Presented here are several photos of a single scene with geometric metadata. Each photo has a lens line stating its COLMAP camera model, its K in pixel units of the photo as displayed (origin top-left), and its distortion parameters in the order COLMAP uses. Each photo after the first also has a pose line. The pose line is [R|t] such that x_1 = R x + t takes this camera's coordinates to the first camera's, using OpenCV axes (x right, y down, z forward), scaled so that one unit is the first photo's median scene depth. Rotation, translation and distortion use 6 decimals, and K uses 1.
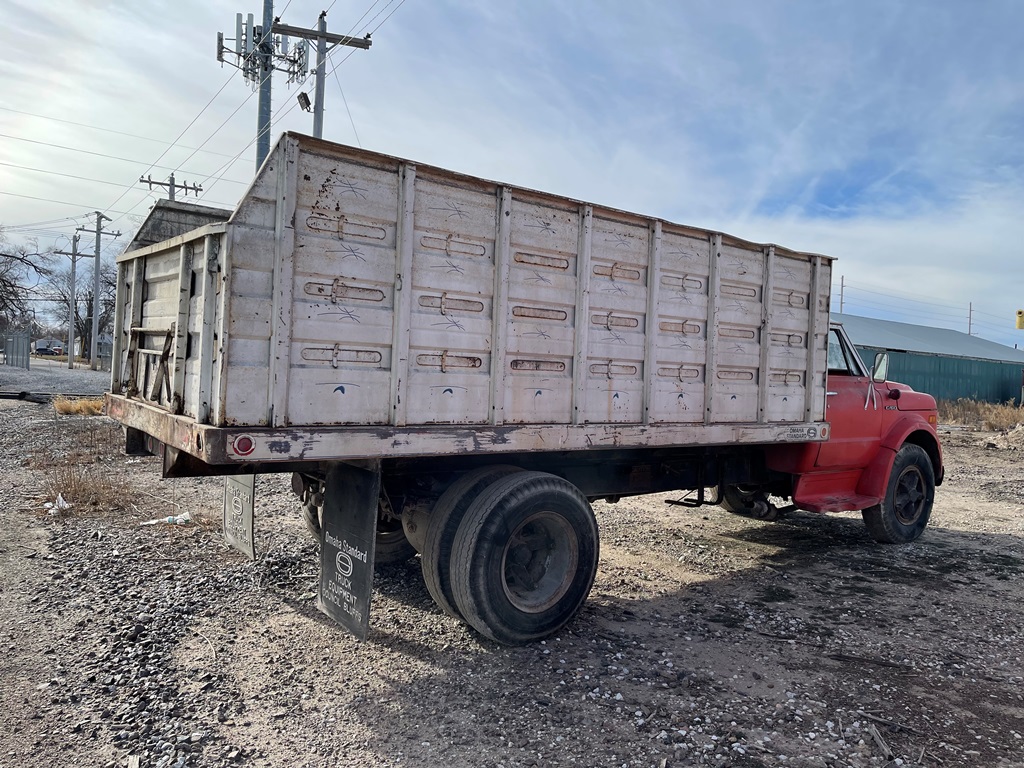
lens RADIAL K [[779.4, 0, 513.1], [0, 779.4, 428.2], [0, 0, 1]] dist [0.064509, -0.106826]
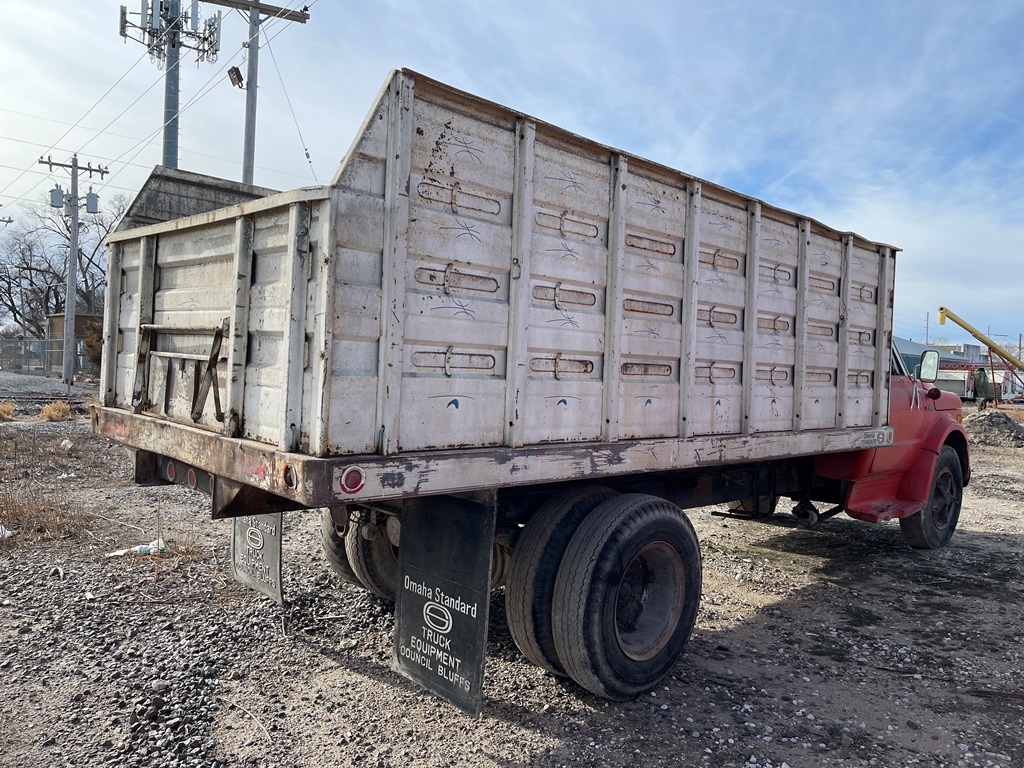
lens RADIAL K [[779.4, 0, 513.1], [0, 779.4, 428.2], [0, 0, 1]] dist [0.064509, -0.106826]
pose [[0.993393, -0.013795, 0.113932, -0.207604], [0.012995, 0.999885, 0.007765, -0.024680], [-0.114026, -0.006233, 0.993458, 0.172167]]
